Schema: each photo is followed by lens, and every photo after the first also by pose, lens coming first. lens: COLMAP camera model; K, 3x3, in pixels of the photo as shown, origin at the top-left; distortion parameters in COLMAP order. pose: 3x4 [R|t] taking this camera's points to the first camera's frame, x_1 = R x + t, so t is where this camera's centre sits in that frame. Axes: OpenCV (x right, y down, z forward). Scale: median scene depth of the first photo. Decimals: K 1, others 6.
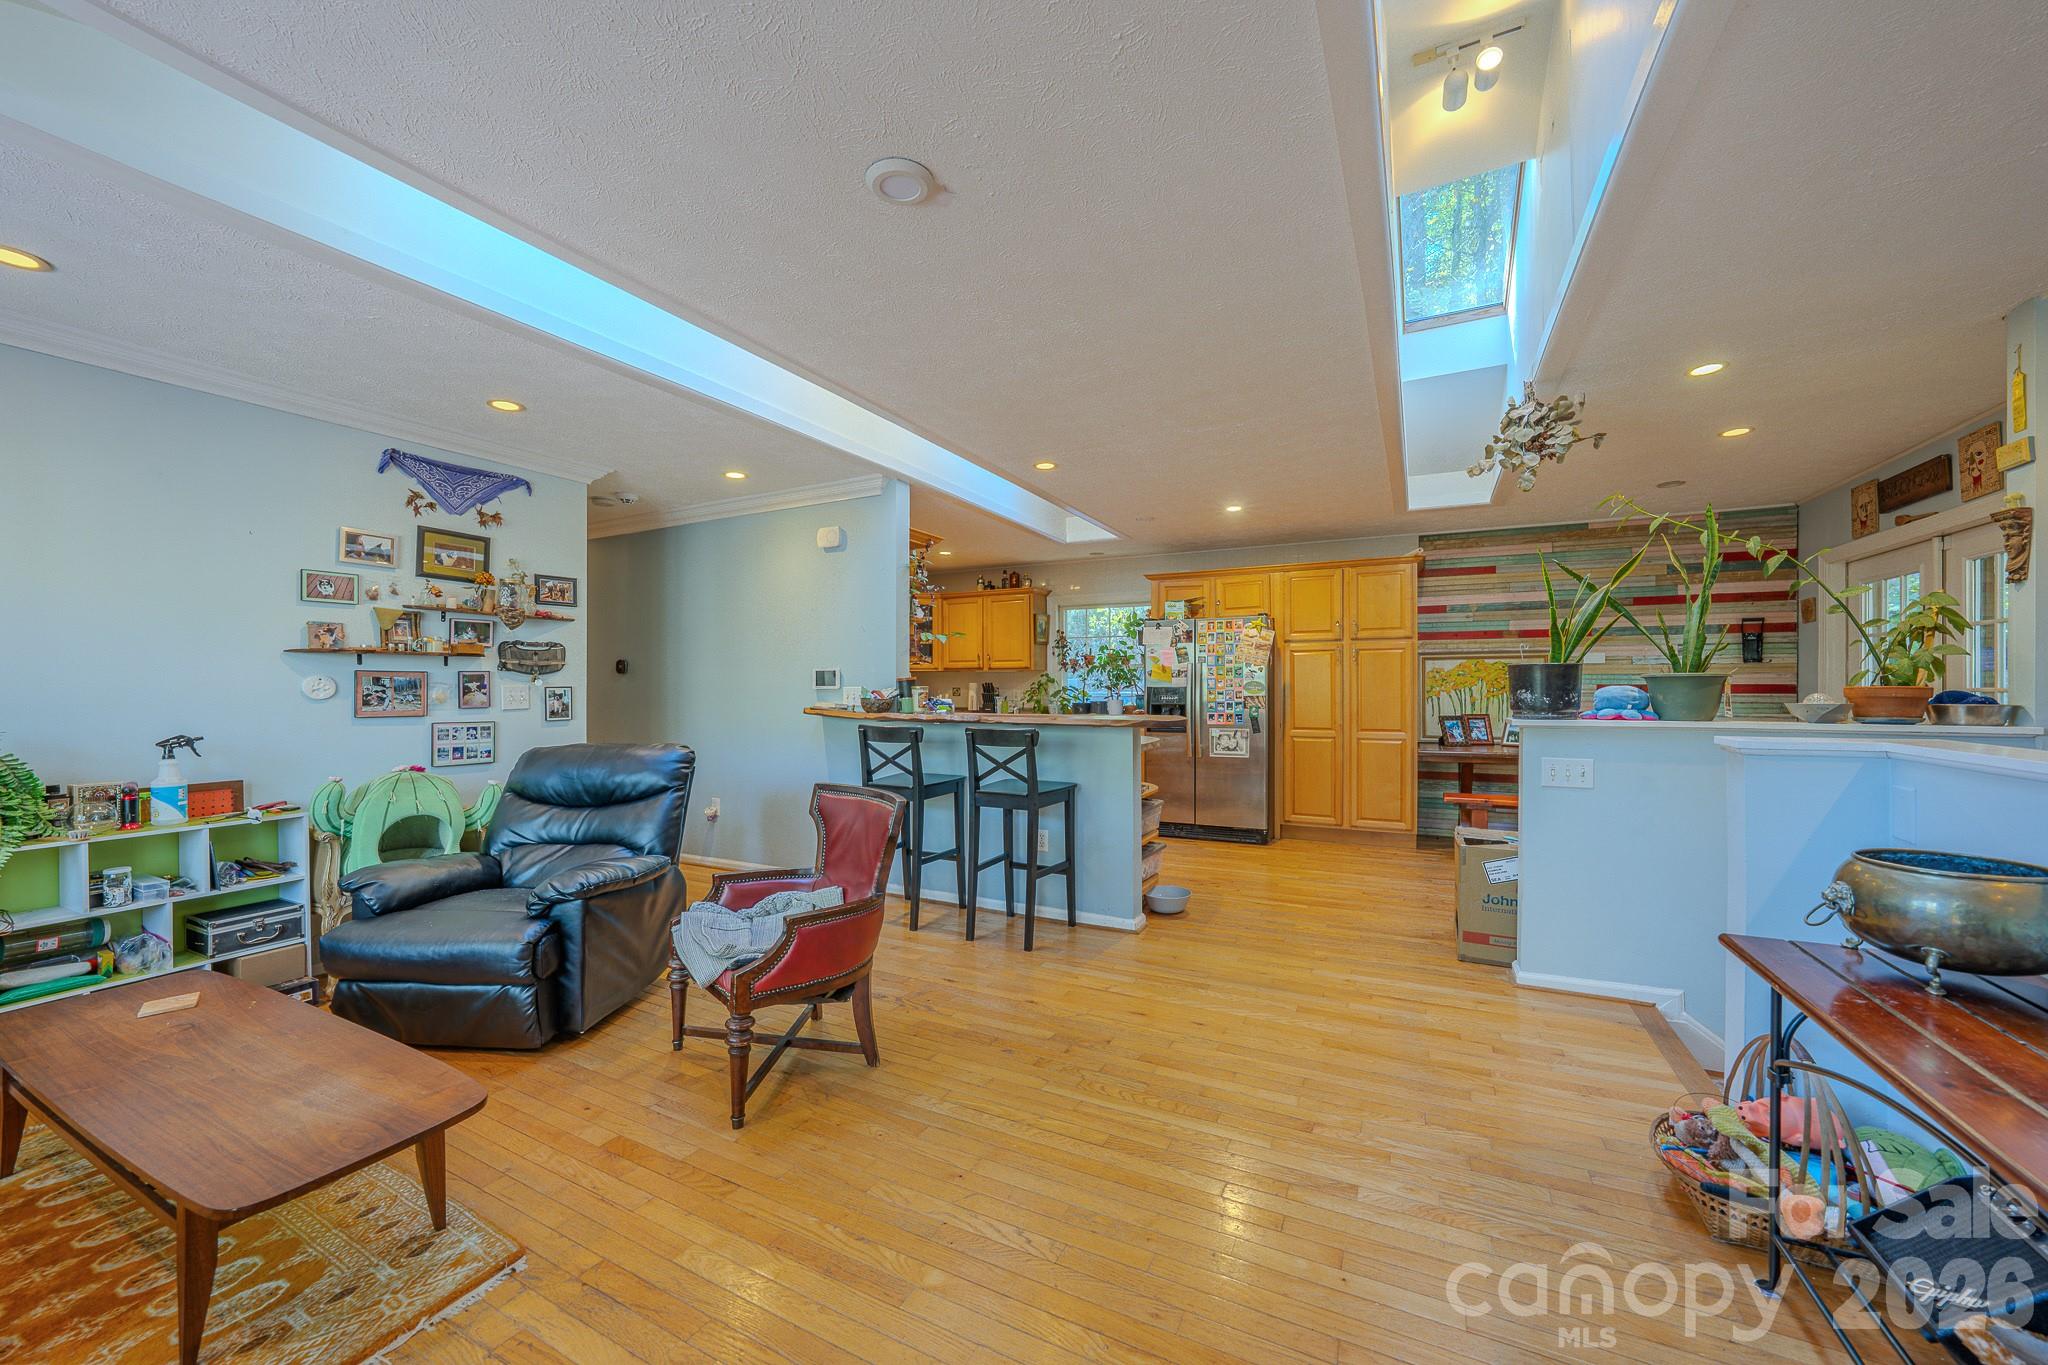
lens RADIAL K [[690.7, 0, 945.5], [0, 690.7, 692.3], [0, 0, 1]] dist [-0.011077, -0.000076]
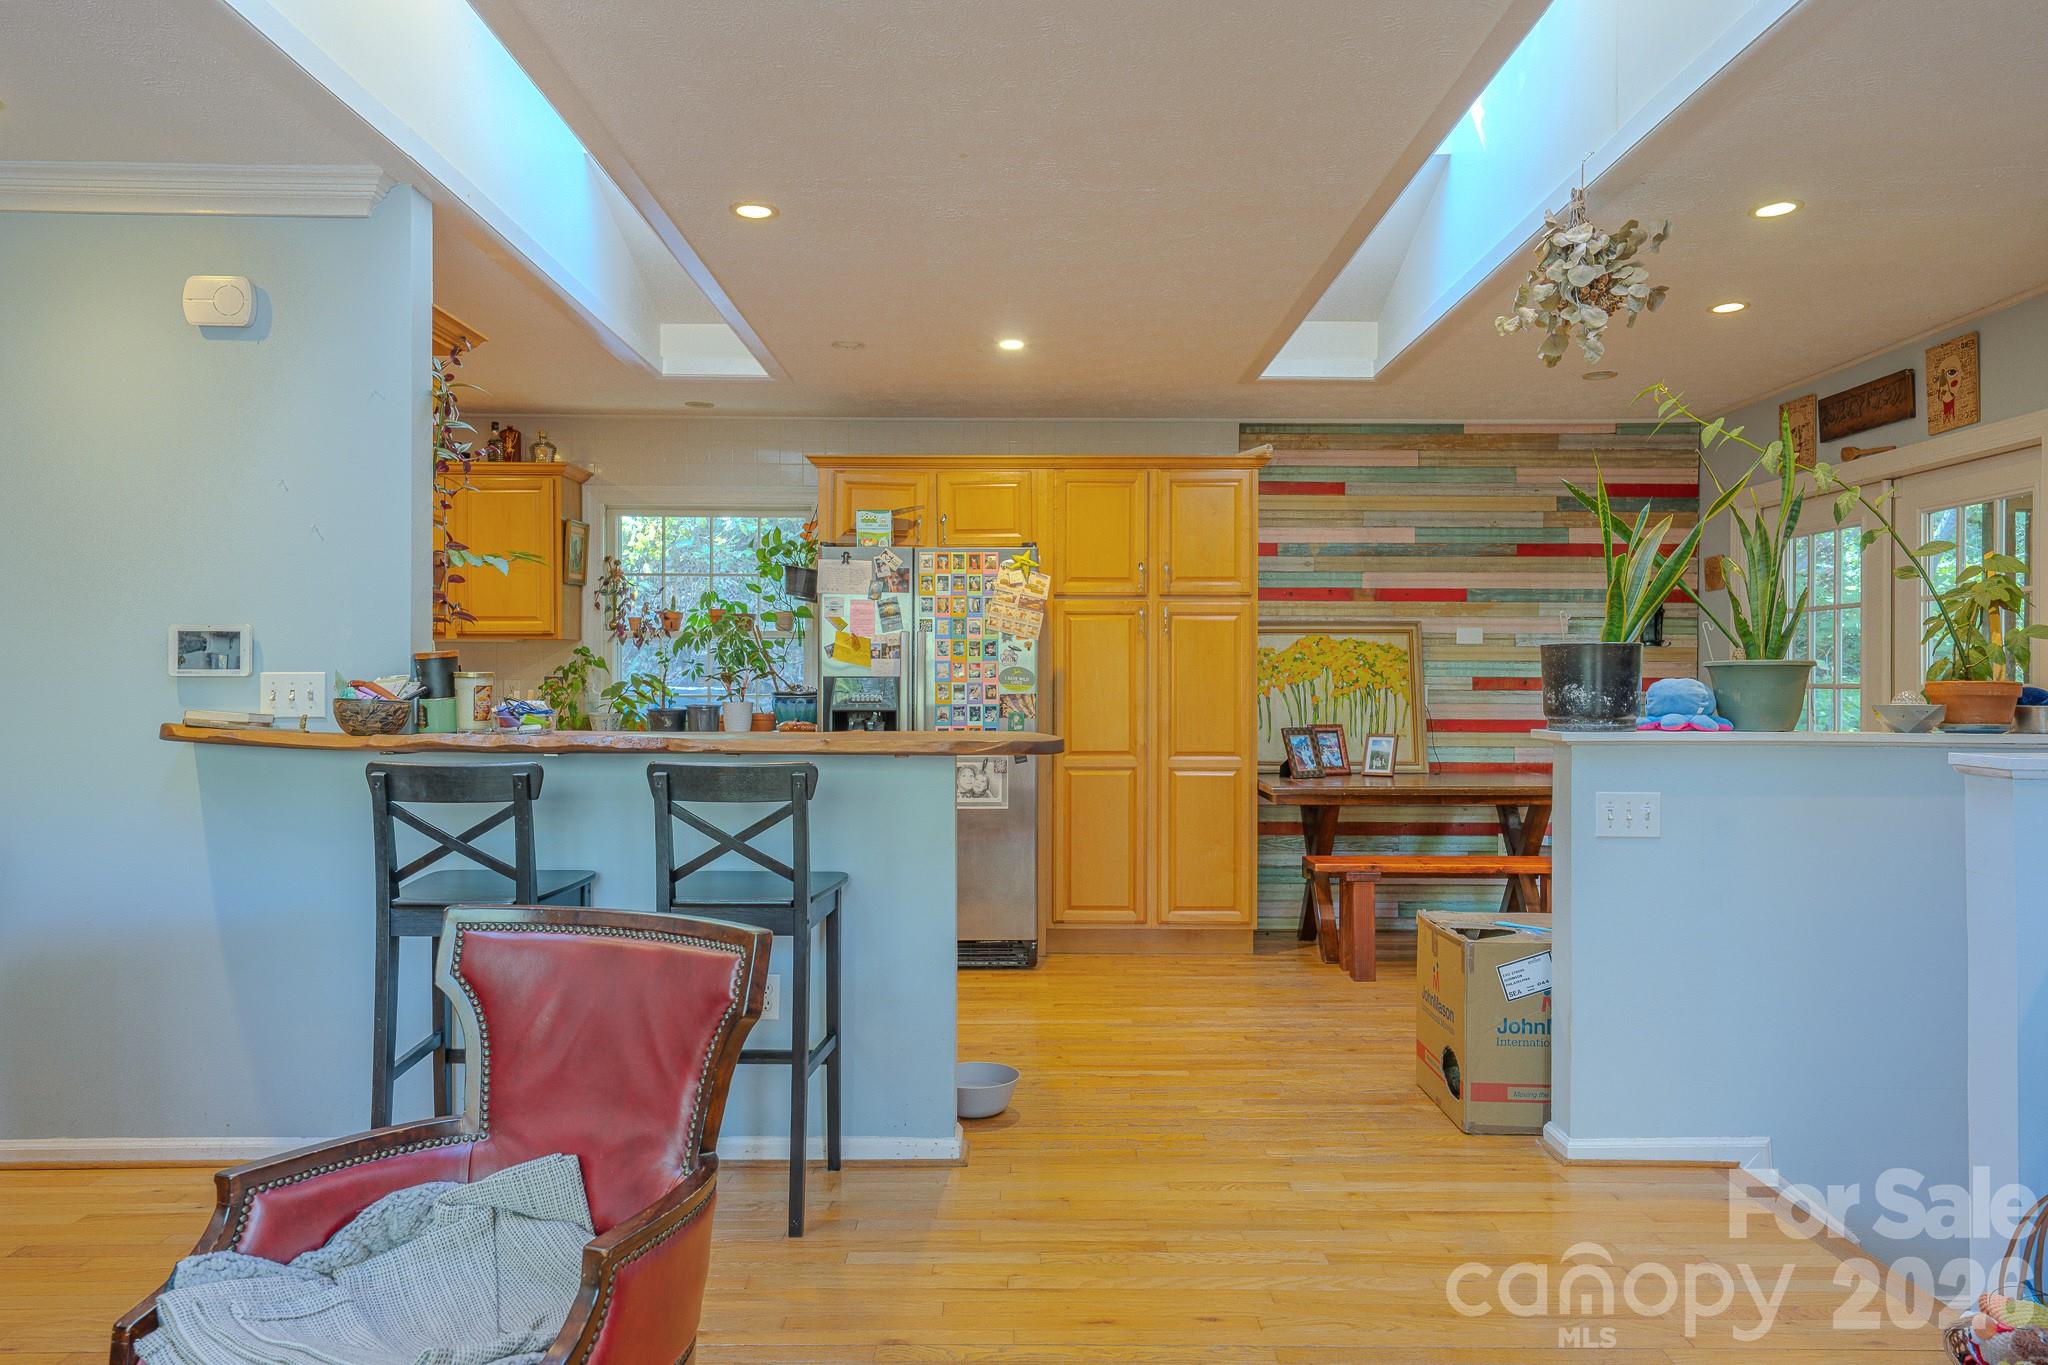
lens RADIAL K [[1403.5, 0, 821.1], [0, 1403.5, 688.1], [0, 0, 1]] dist [0.029964, -0.001494]
pose [[0.894137, 0.002640, 0.447787, -0.252062], [-0.002988, 0.999996, 0.000071, 0.001115], [-0.447784, -0.001401, 0.894140, 0.112522]]
